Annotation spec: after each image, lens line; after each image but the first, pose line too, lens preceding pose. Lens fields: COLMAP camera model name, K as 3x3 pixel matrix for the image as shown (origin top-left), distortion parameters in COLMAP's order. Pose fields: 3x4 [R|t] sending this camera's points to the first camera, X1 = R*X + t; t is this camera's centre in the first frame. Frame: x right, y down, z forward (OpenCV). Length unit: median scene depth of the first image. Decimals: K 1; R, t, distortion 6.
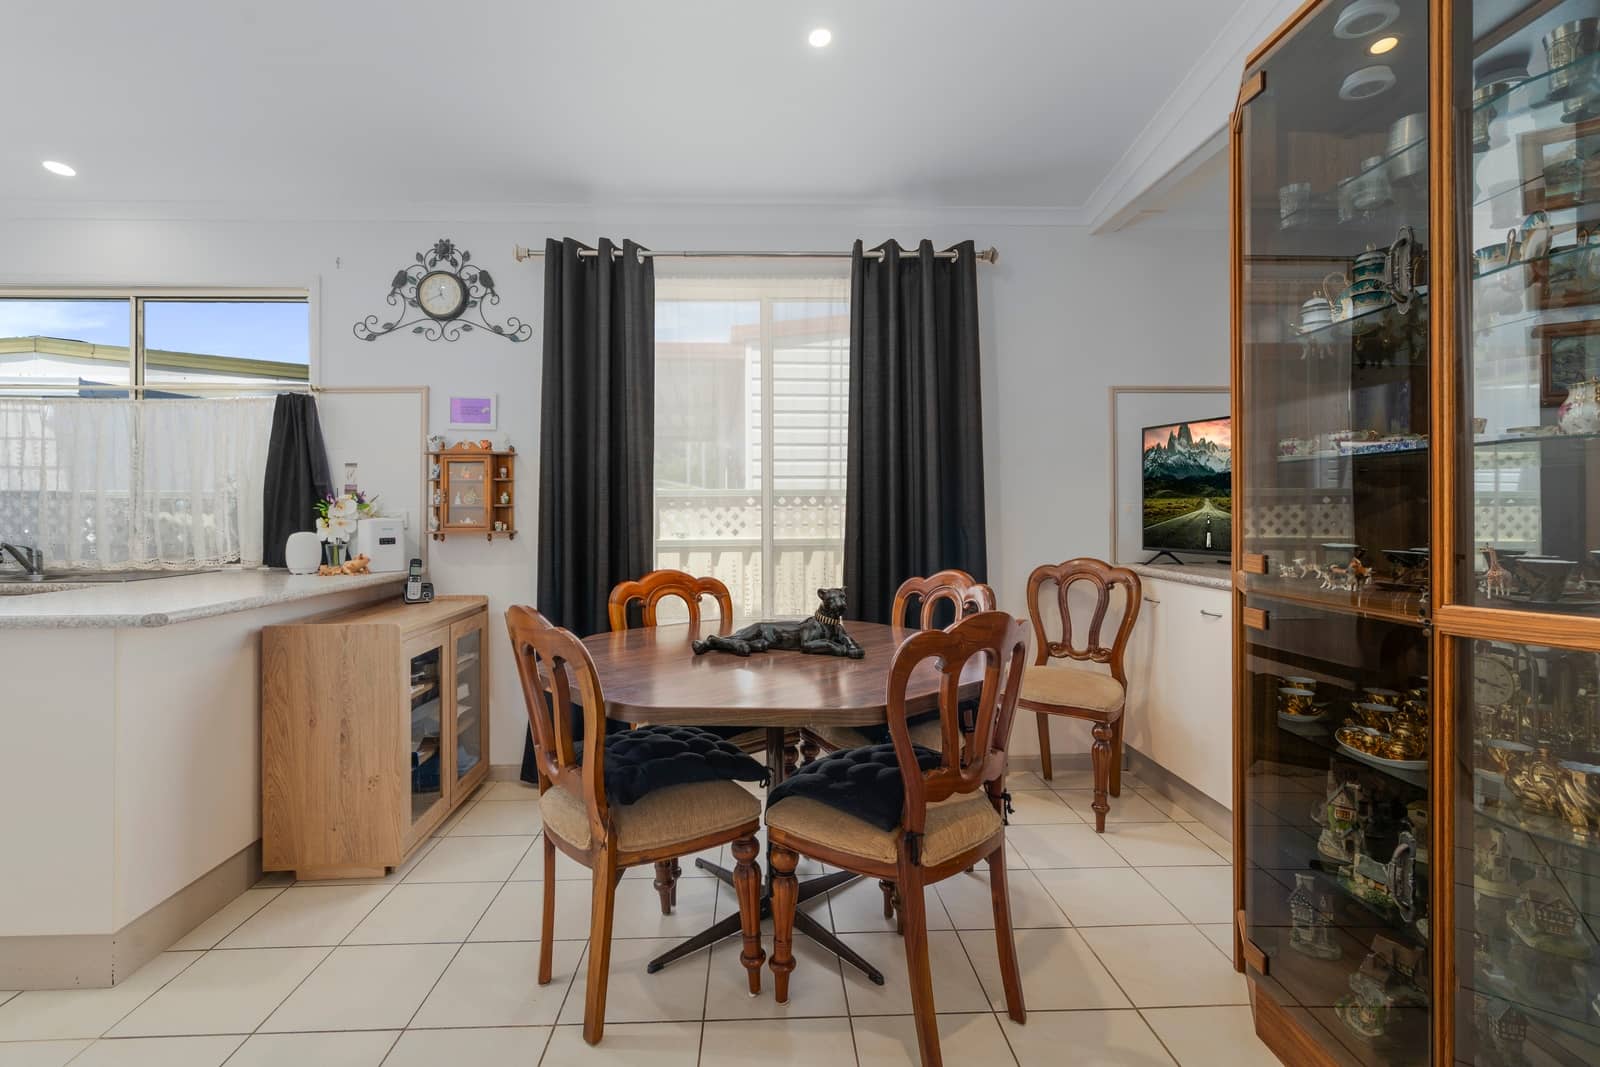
lens RADIAL K [[732.3, 0, 795.3], [0, 732.3, 513.2], [0, 0, 1]] dist [-0.002050, -0.000689]
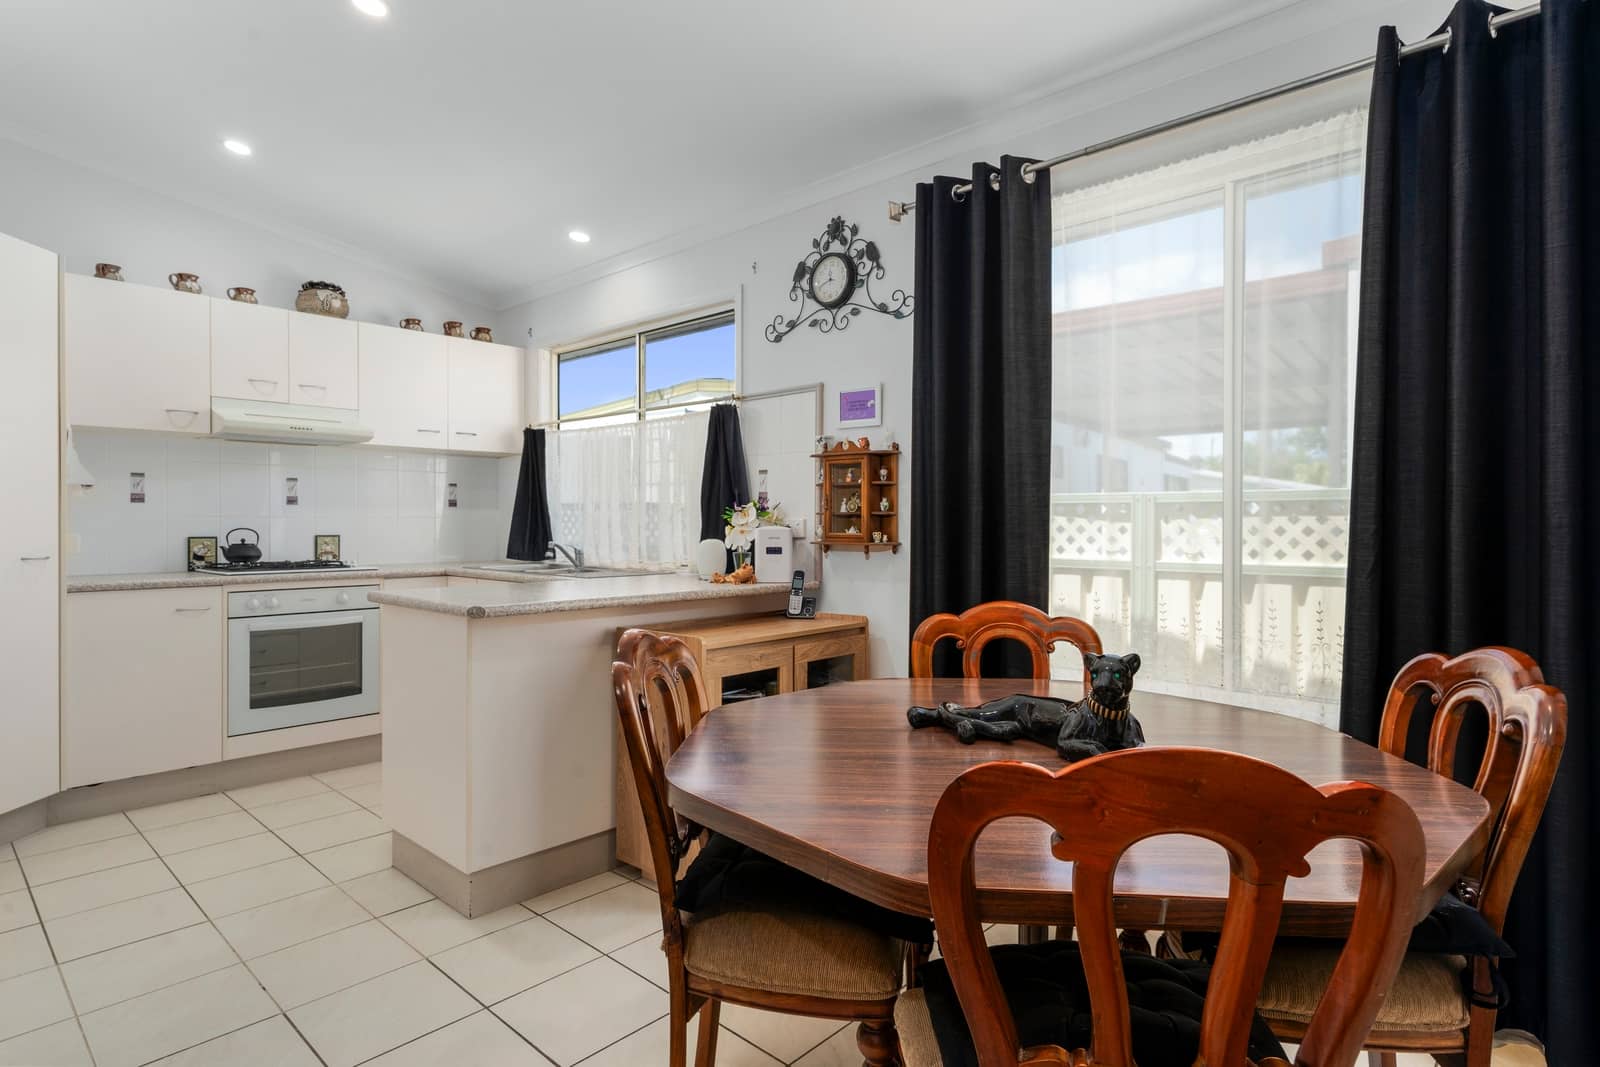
lens RADIAL K [[839.9, 0, 800.0], [0, 839.9, 533.5], [0, 0, 1]] dist [0.005109, 0.000397]
pose [[0.705409, 0.015937, -0.708621, 0.228570], [-0.008453, 0.999865, 0.014073, 0.000229], [0.708750, -0.003937, 0.705449, 0.240347]]
